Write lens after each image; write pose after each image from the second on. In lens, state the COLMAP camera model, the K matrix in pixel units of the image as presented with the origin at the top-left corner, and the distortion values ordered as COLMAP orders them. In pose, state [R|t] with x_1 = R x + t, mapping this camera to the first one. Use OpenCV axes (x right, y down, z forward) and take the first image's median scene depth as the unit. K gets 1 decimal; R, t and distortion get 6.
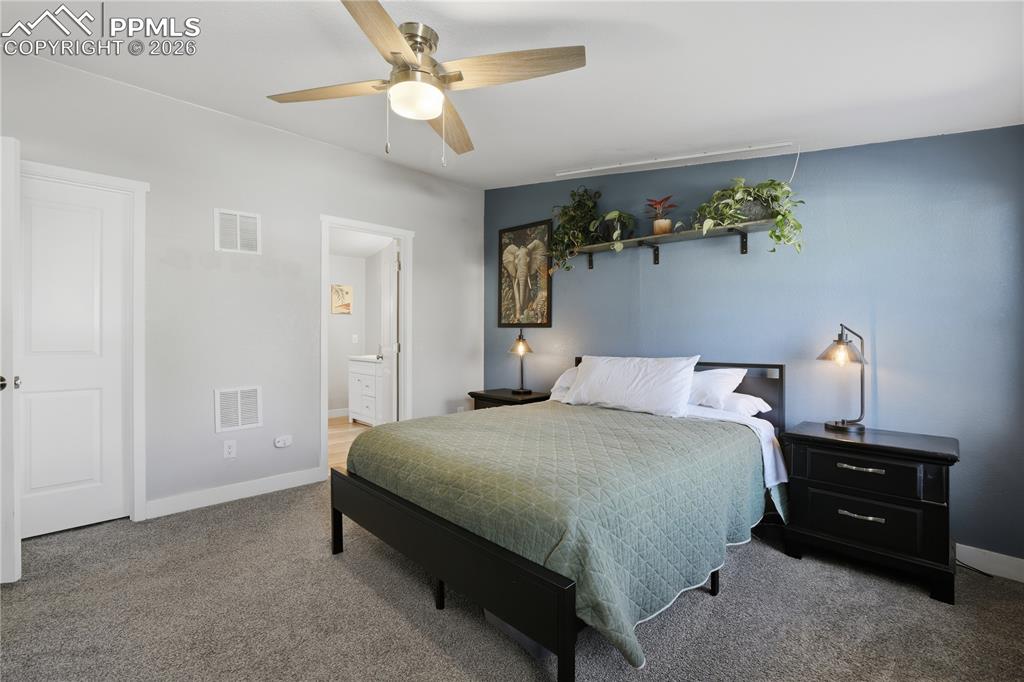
lens RADIAL K [[448.0, 0, 512.9], [0, 448.0, 338.0], [0, 0, 1]] dist [-0.030264, 0.004890]
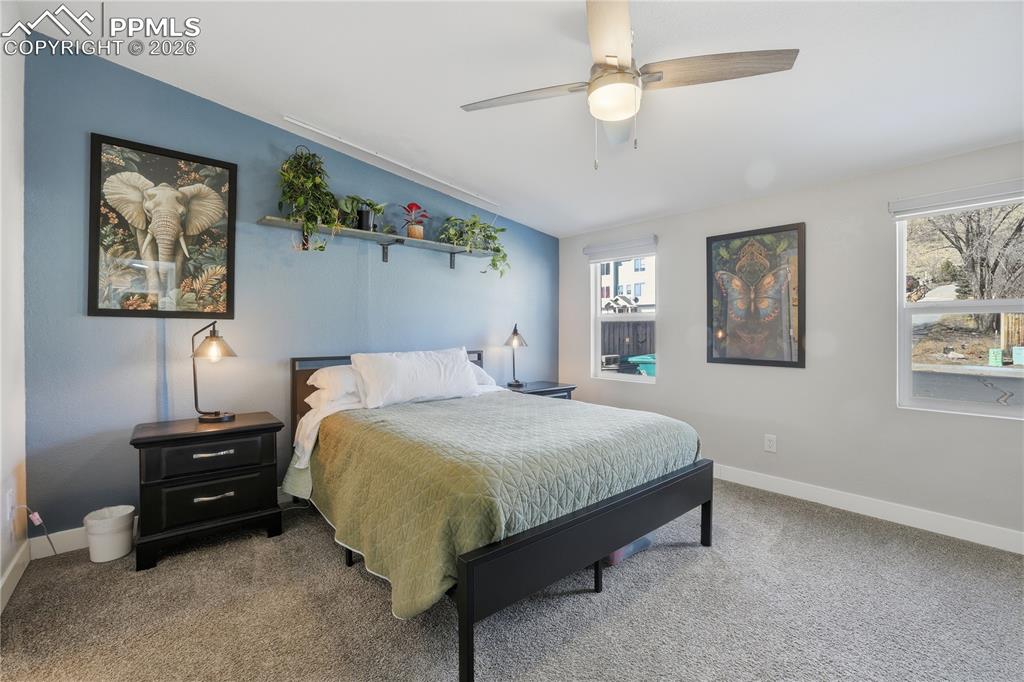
lens RADIAL K [[448.0, 0, 508.5], [0, 448.0, 331.6], [0, 0, 1]] dist [-0.030264, 0.004890]
pose [[0.075621, -0.008118, 0.997104, -0.546595], [0.003976, 0.999961, 0.007840, -0.007774], [-0.997129, 0.003371, 0.075650, 0.498243]]
